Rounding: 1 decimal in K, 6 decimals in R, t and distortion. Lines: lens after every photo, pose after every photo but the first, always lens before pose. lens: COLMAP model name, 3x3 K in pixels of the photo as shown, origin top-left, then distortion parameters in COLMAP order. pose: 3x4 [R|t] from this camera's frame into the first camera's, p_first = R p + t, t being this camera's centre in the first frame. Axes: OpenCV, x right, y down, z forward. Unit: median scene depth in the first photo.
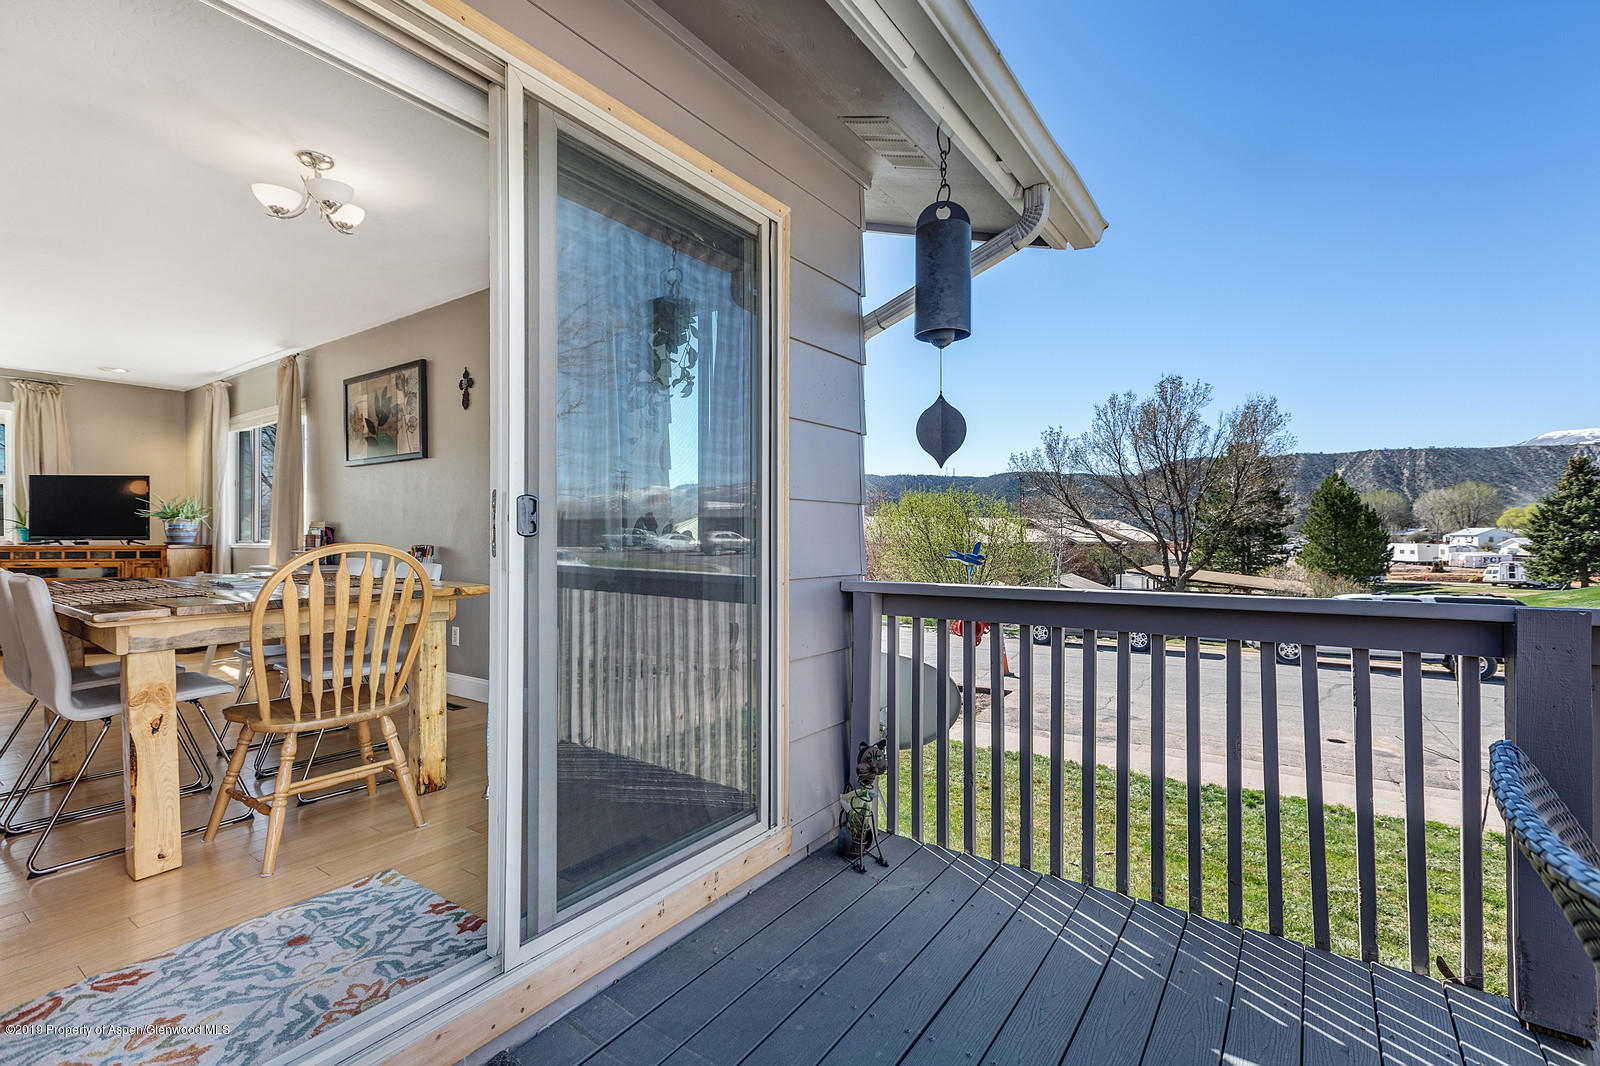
lens RADIAL K [[709.3, 0, 800.0], [0, 709.3, 533.0], [0, 0, 1]] dist [0.011993, -0.000247]
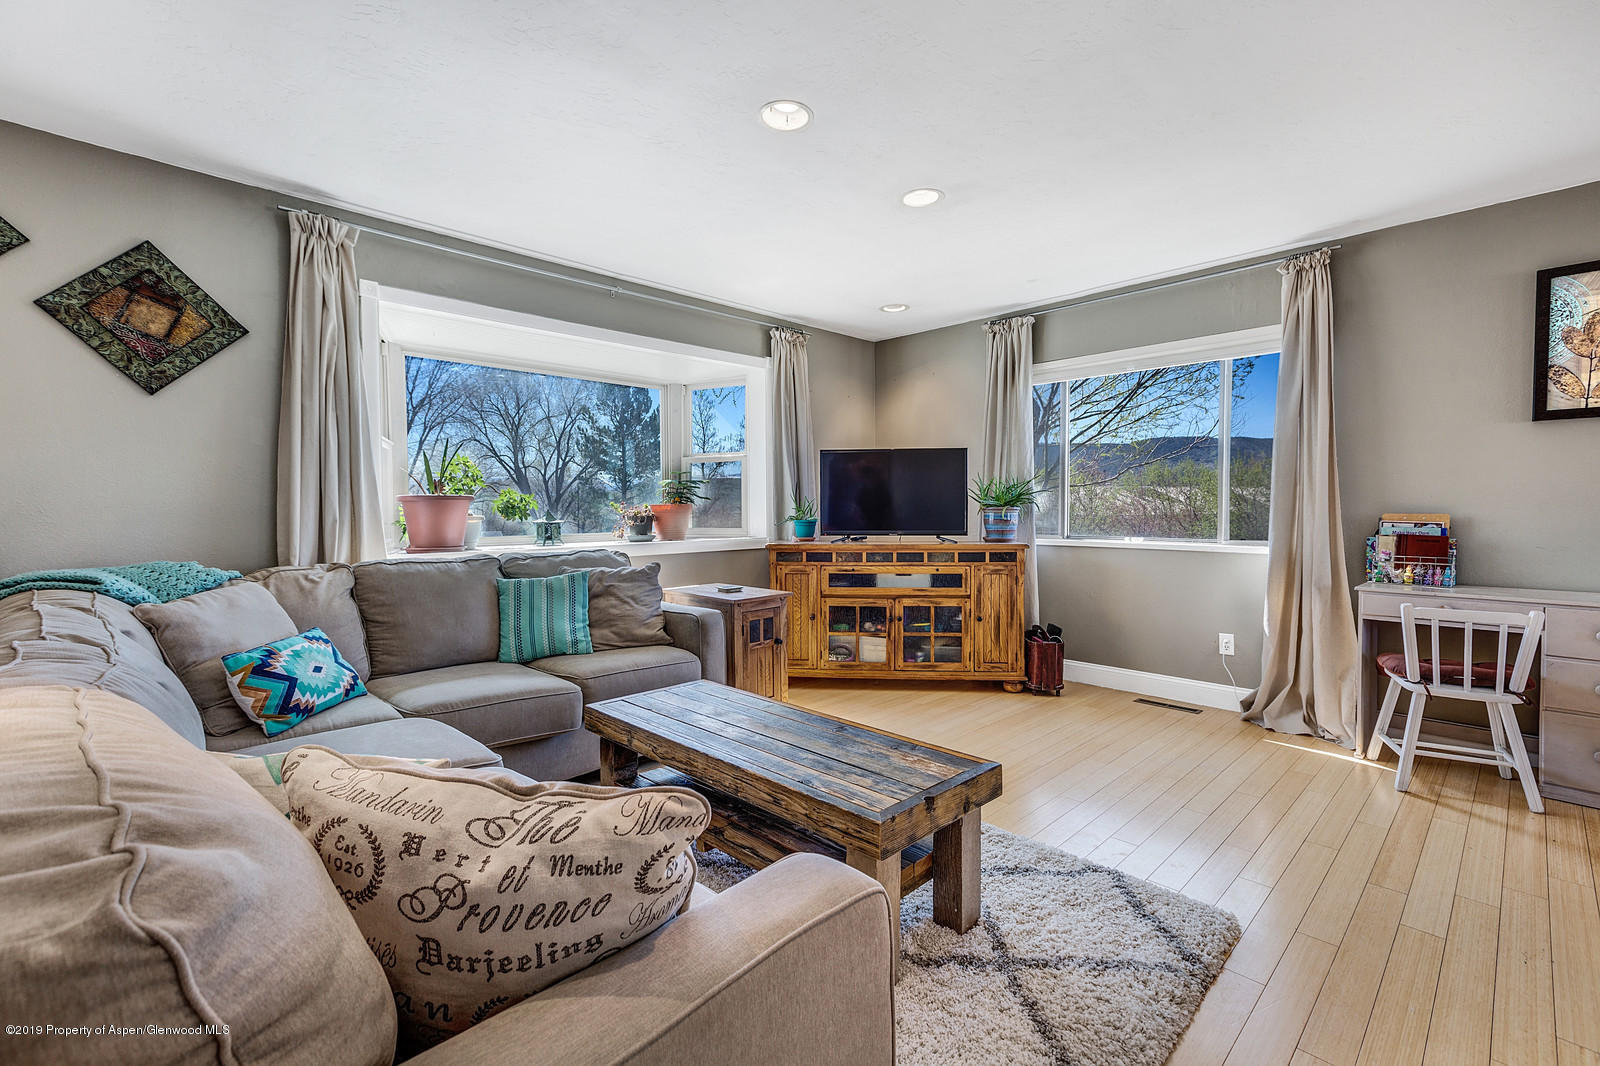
lens RADIAL K [[709.3, 0, 800.0], [0, 709.3, 533.0], [0, 0, 1]] dist [0.011993, -0.000247]
pose [[0.983837, 0.003203, -0.179038, -0.953767], [0.003120, 0.999382, 0.035020, -0.019203], [0.179039, -0.035012, 0.983219, 0.256612]]
